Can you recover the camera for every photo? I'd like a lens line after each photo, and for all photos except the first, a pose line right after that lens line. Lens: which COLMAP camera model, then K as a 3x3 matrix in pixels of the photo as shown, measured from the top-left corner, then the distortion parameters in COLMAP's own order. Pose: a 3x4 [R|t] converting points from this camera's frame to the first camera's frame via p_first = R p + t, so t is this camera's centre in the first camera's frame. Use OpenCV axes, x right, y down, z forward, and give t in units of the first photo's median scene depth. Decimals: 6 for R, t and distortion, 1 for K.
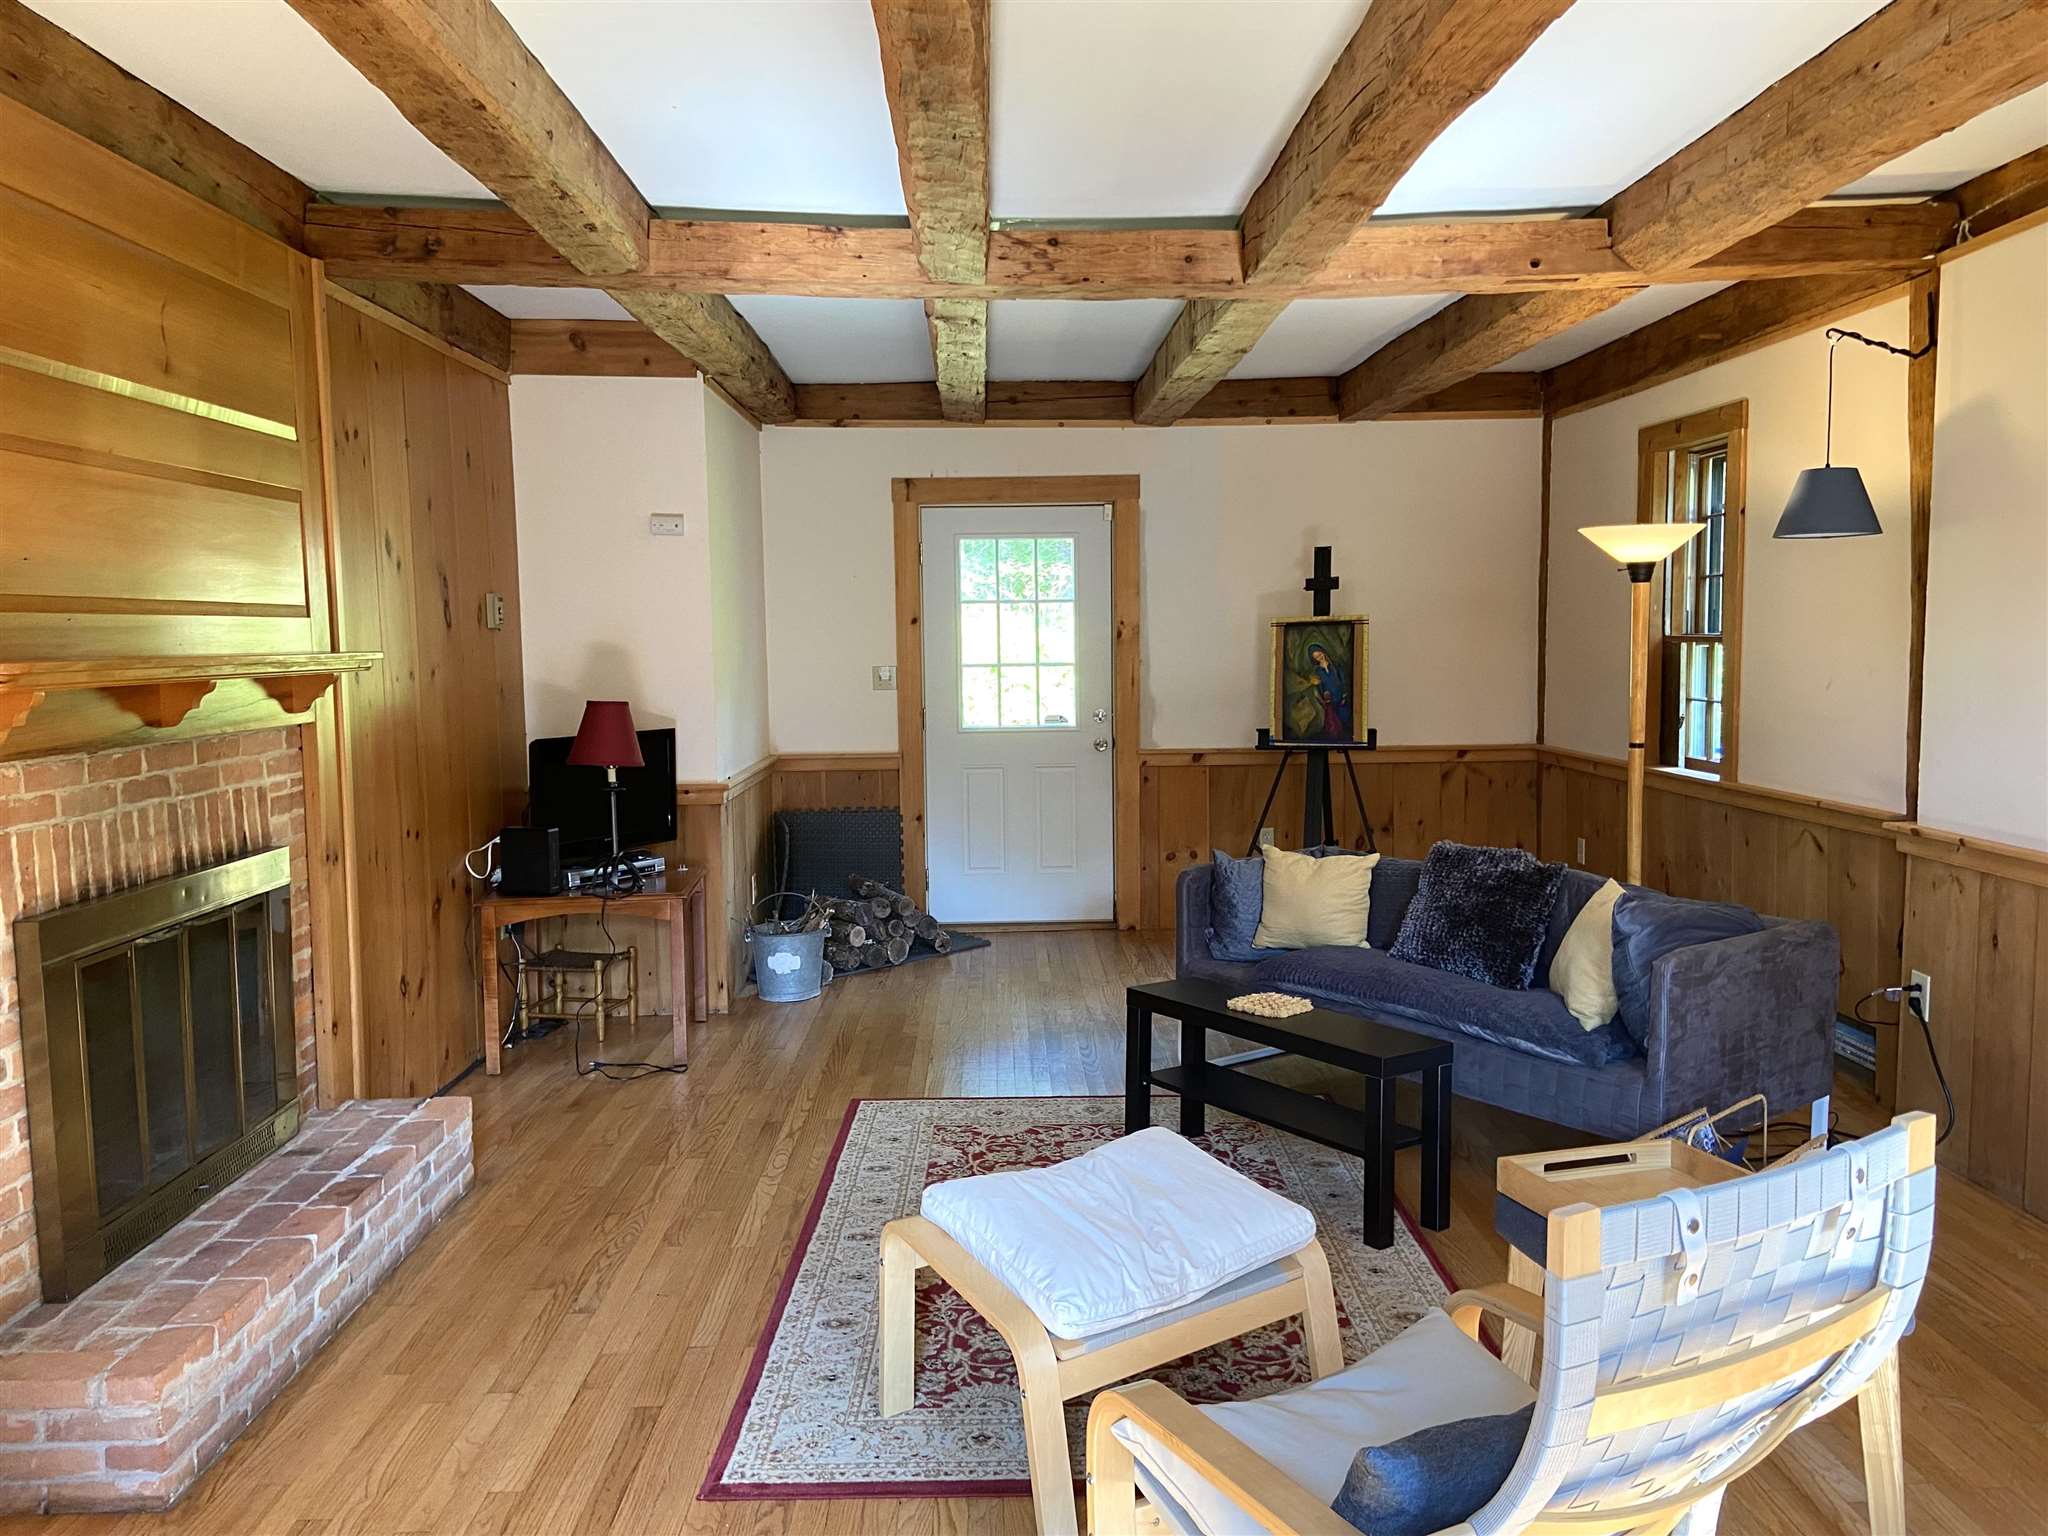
lens RADIAL K [[1530.2, 0, 1027.9], [0, 1530.2, 761.2], [0, 0, 1]] dist [0.119677, -0.146808]
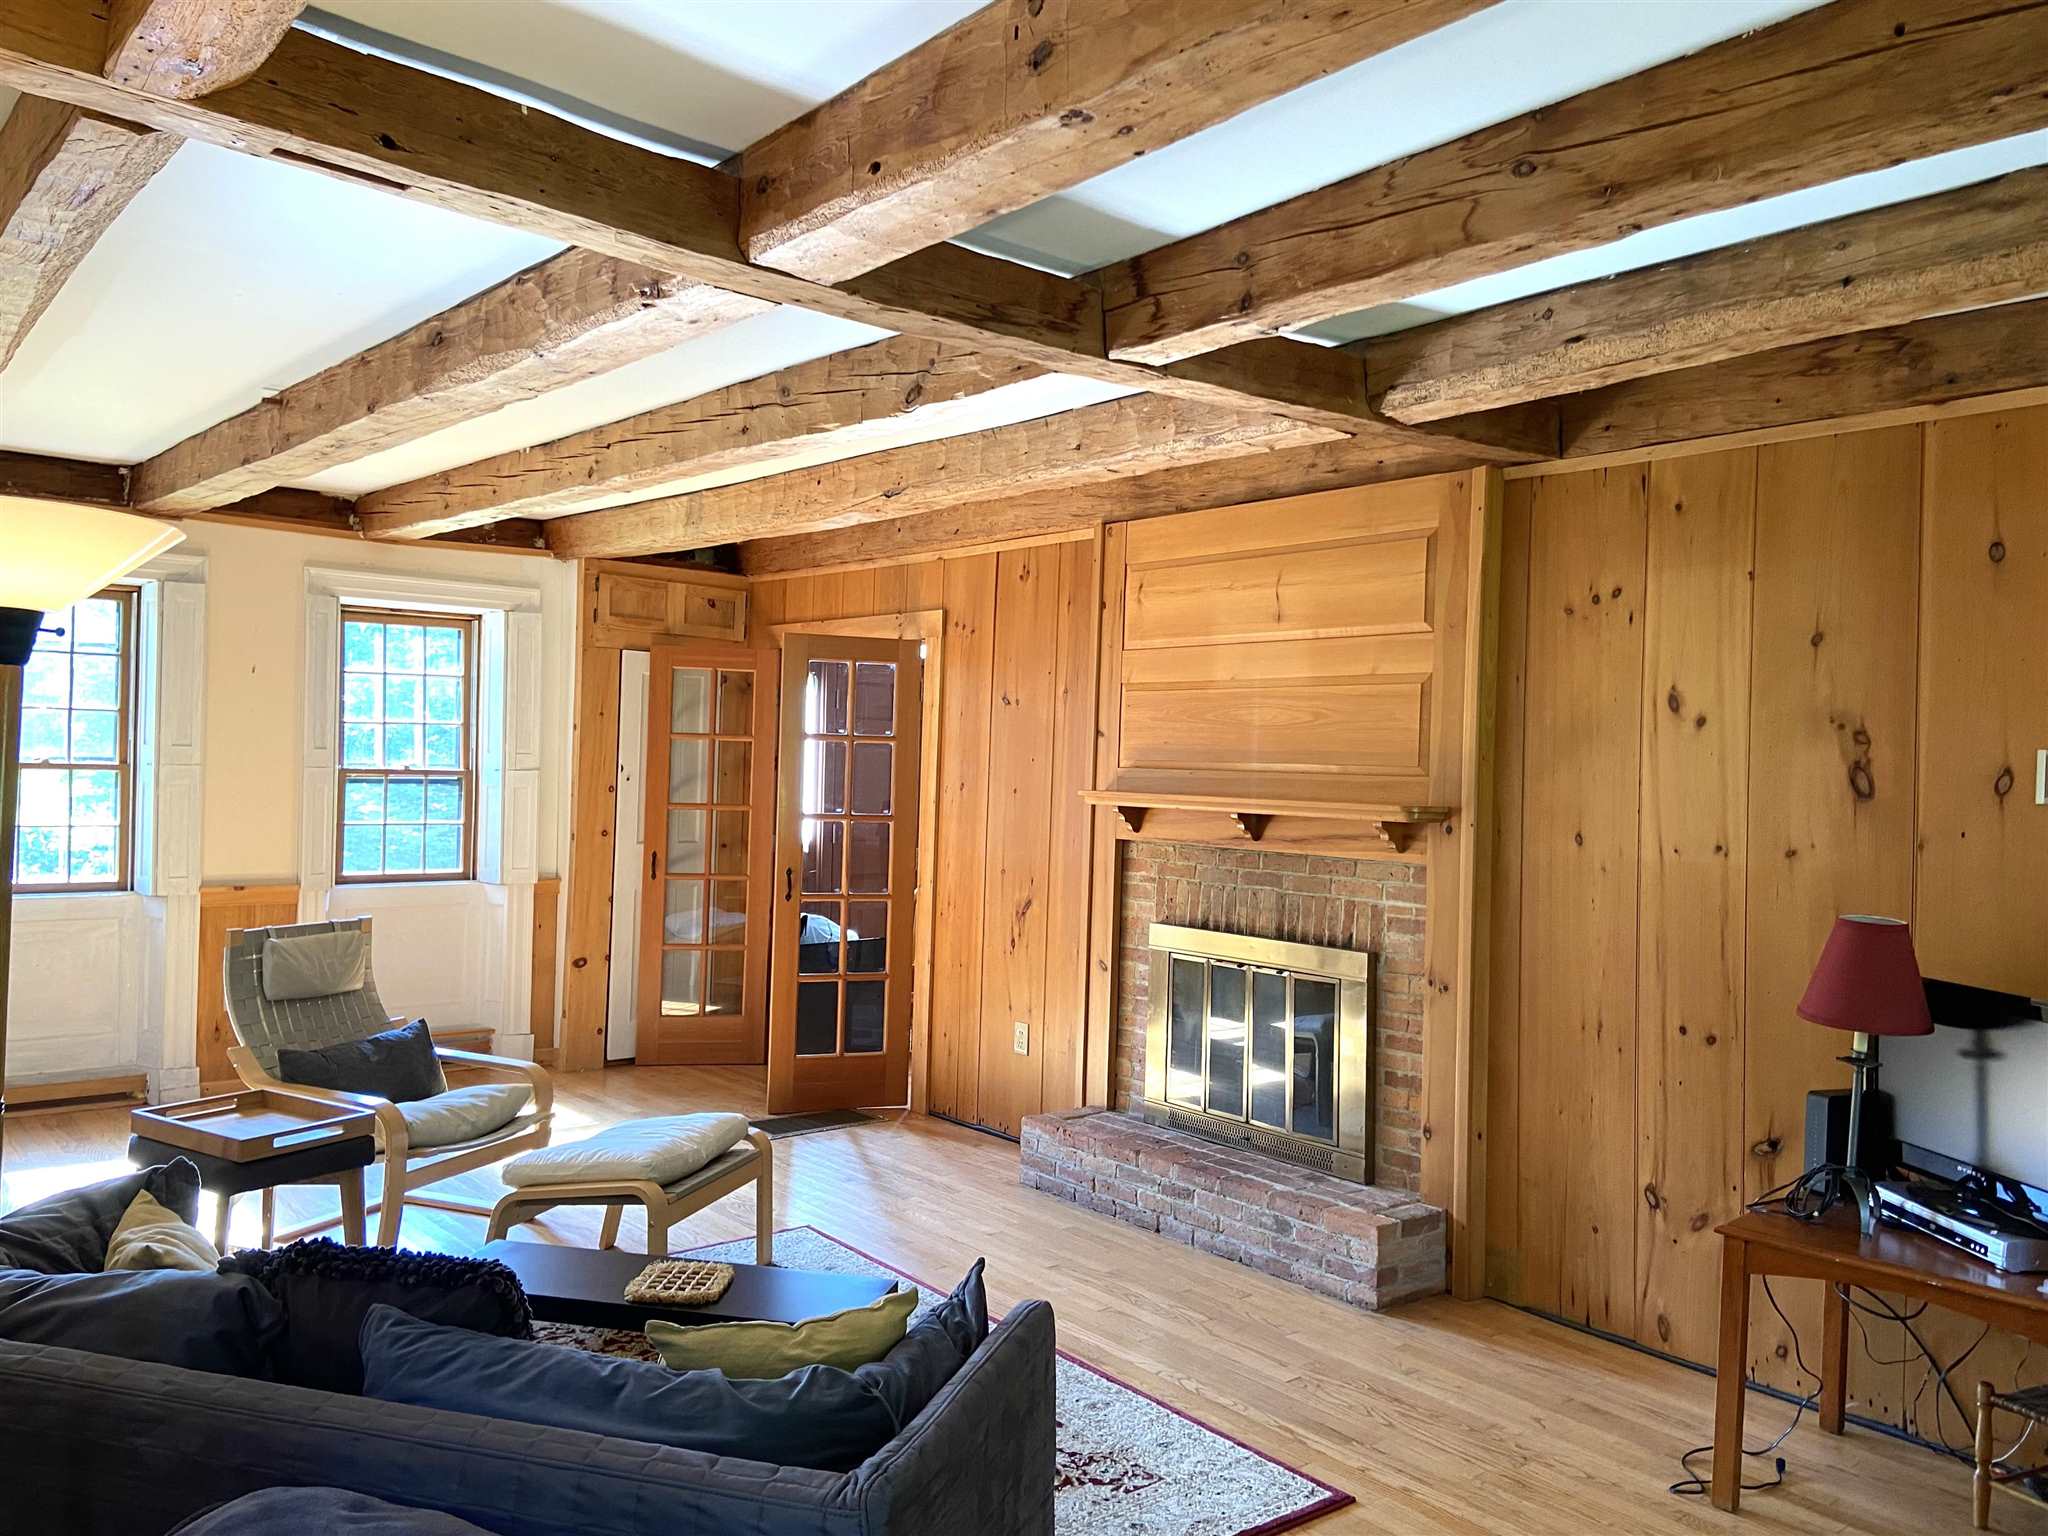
lens RADIAL K [[1530.2, 0, 1027.9], [0, 1530.2, 761.2], [0, 0, 1]] dist [0.119677, -0.146808]
pose [[-0.777354, -0.014027, -0.628907, 0.393215], [-0.074272, 0.994805, 0.069615, -0.123564], [0.624664, 0.100826, -0.774357, 1.300055]]
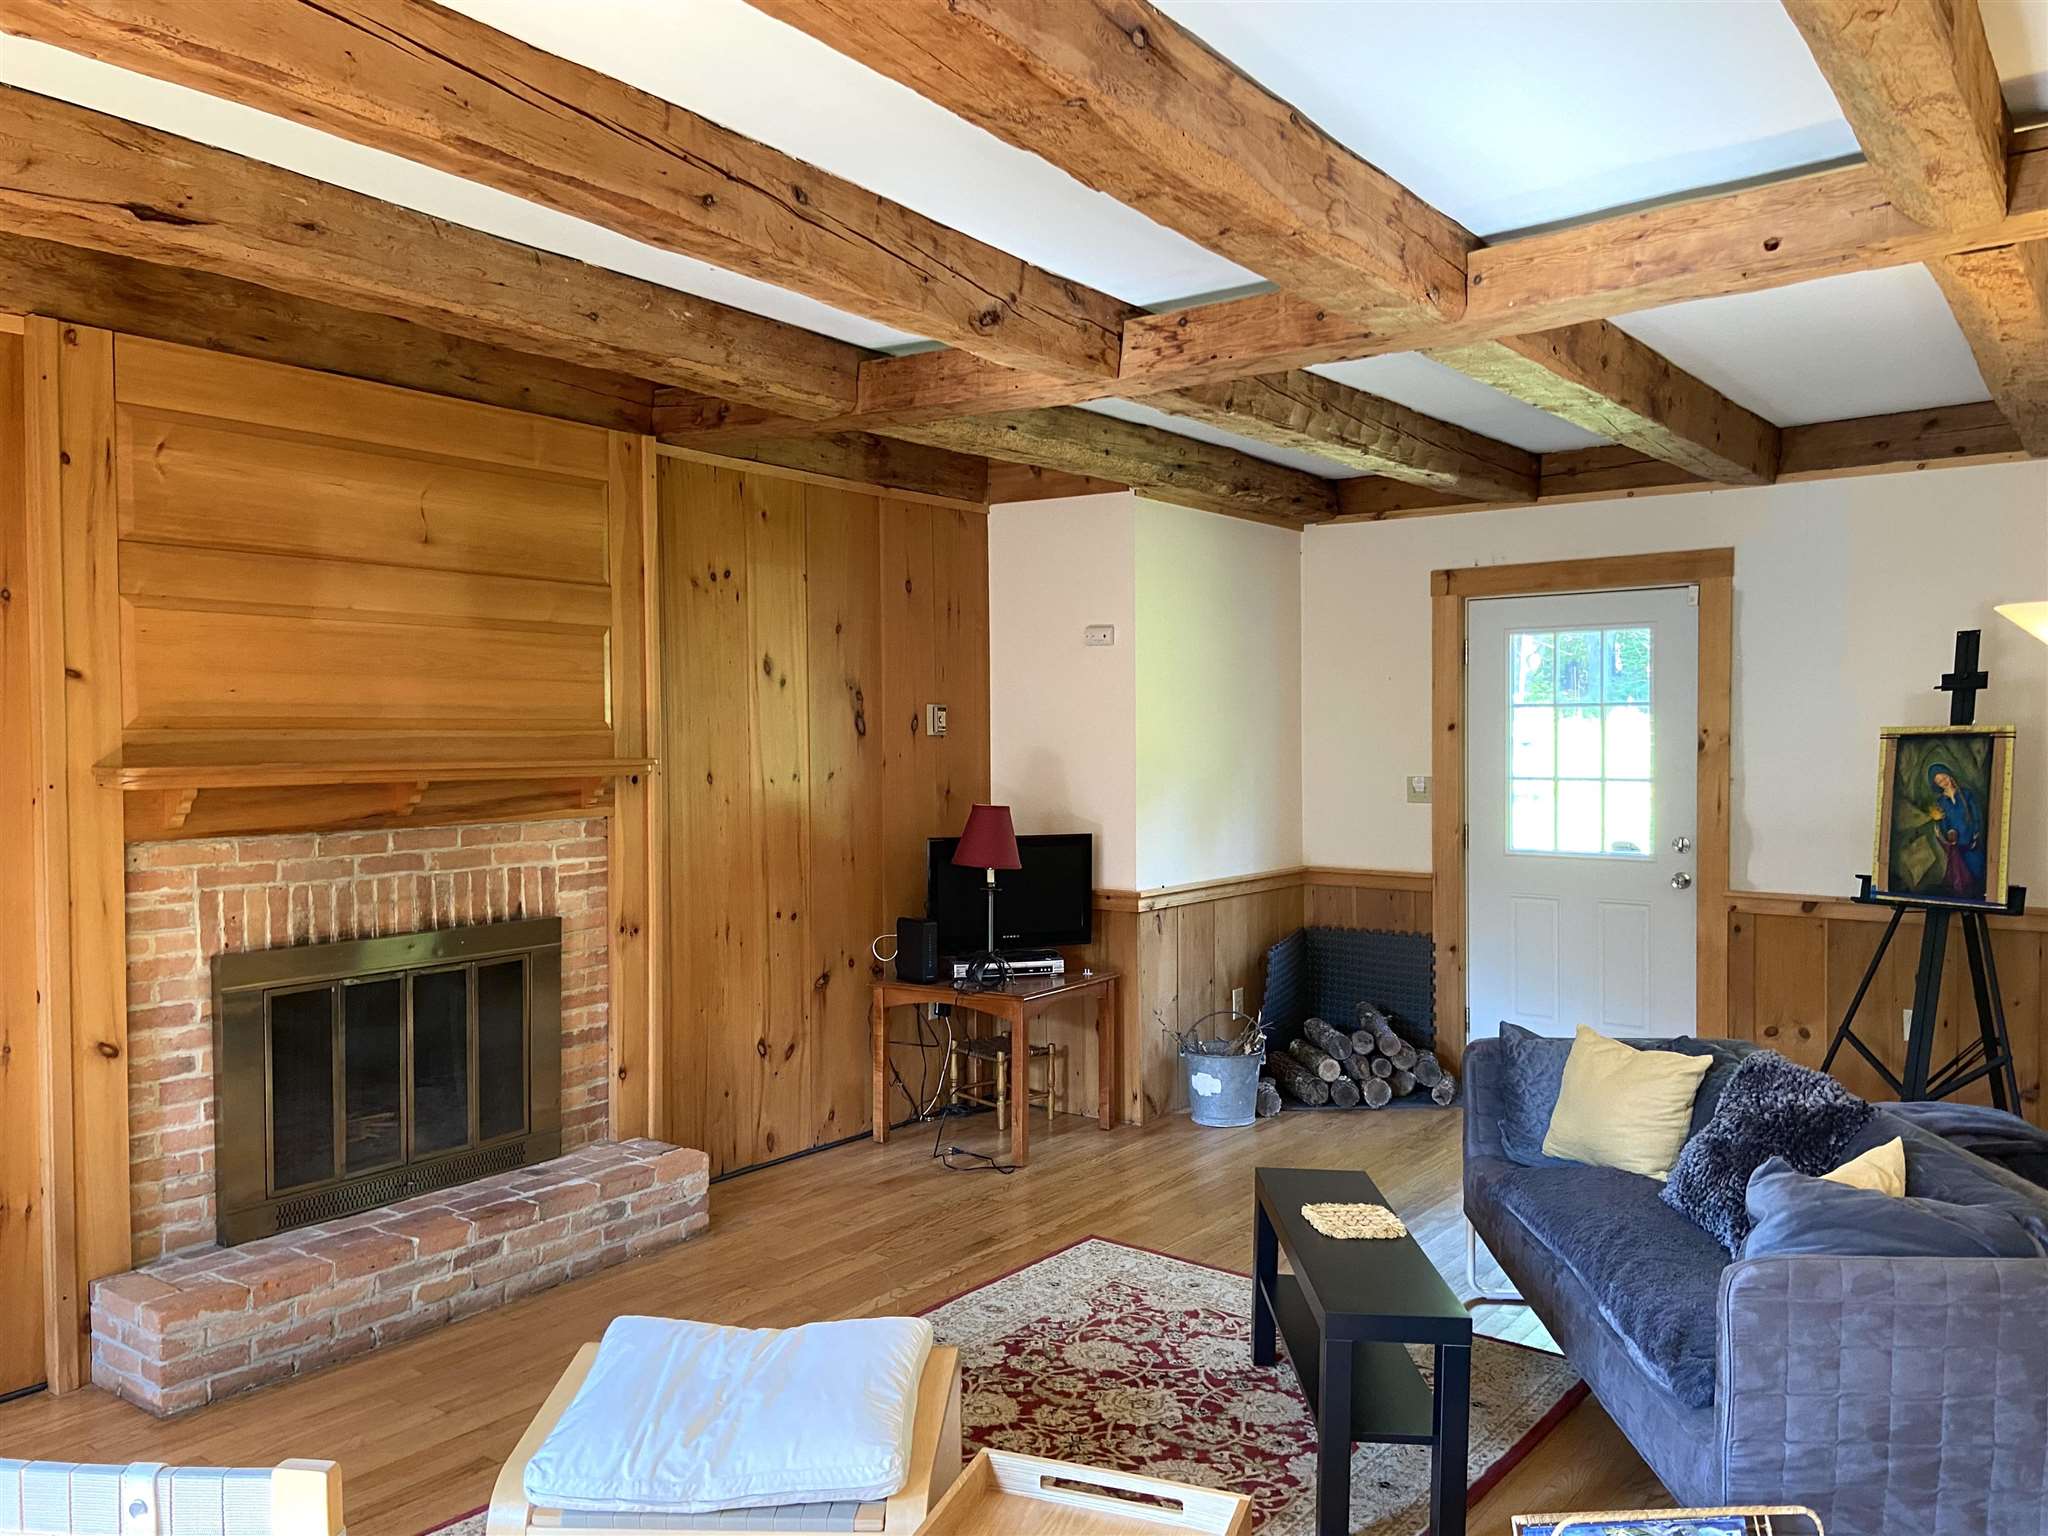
lens RADIAL K [[1530.3, 0, 1014.6], [0, 1530.3, 781.8], [0, 0, 1]] dist [0.117615, -0.132195]
pose [[0.783167, 0.030024, -0.621086, 0.400663], [-0.059088, 0.997907, -0.026267, -0.029307], [0.618998, 0.057270, 0.783302, 0.193460]]
